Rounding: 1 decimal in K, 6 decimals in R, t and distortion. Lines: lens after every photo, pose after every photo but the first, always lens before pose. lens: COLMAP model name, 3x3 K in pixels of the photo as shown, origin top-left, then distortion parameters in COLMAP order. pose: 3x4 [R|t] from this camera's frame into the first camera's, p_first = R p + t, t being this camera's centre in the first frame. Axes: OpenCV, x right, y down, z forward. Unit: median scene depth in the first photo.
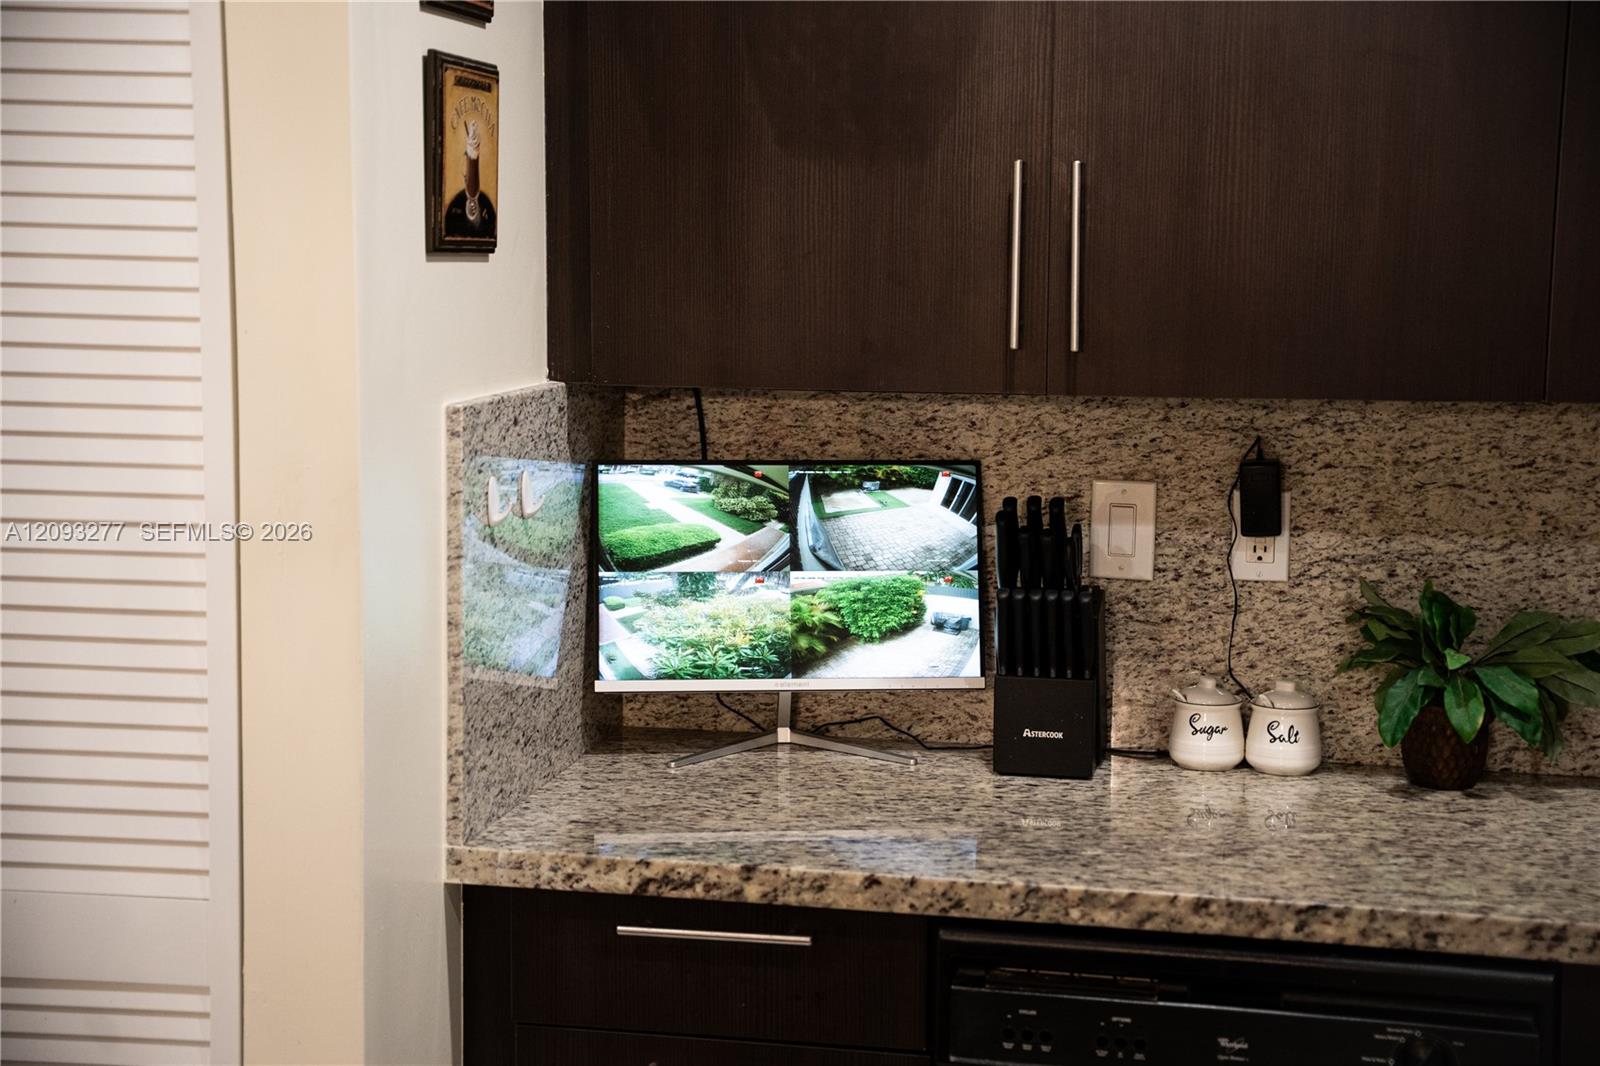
lens RADIAL K [[2449.0, 0, 800.0], [0, 2449.0, 533.0], [0, 0, 1]] dist [0.130985, 0.082188]
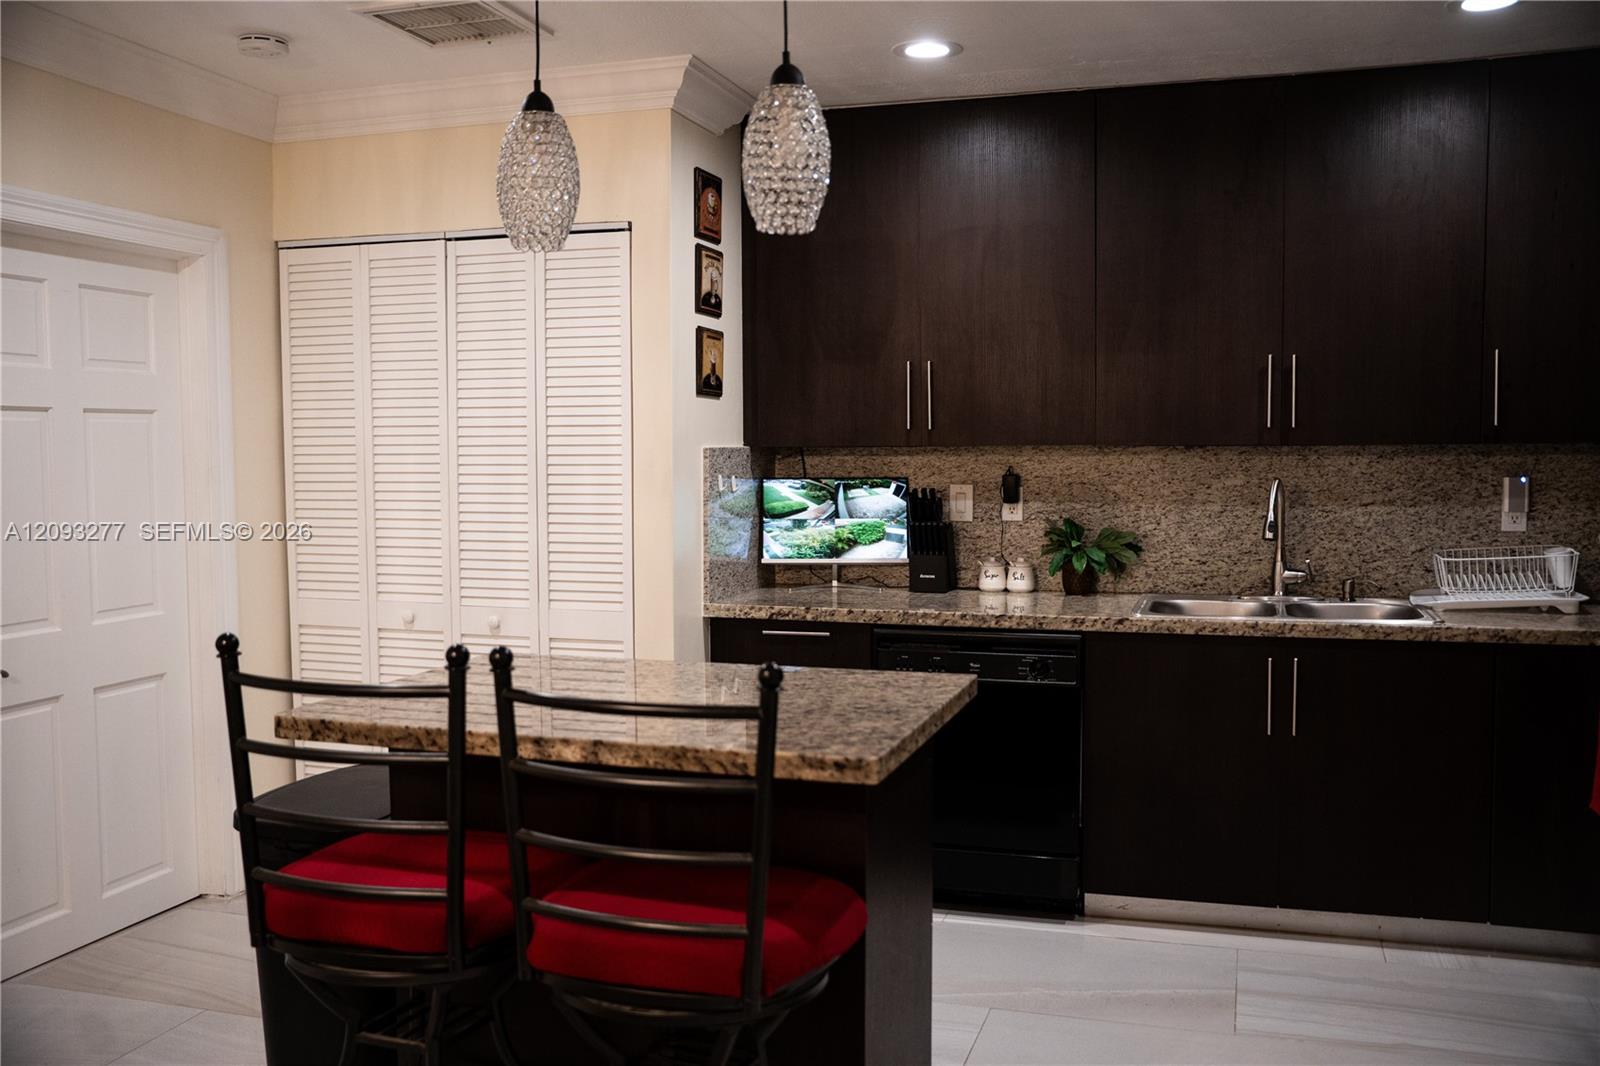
lens RADIAL K [[1402.5, 0, 800.0], [0, 1402.5, 533.0], [0, 0, 1]] dist [-0.090534, 0.002978]
pose [[0.994520, -0.006143, -0.104365, 0.117694], [-0.000437, 0.998019, -0.062910, 0.127647], [0.104545, 0.062611, 0.992547, -0.515936]]
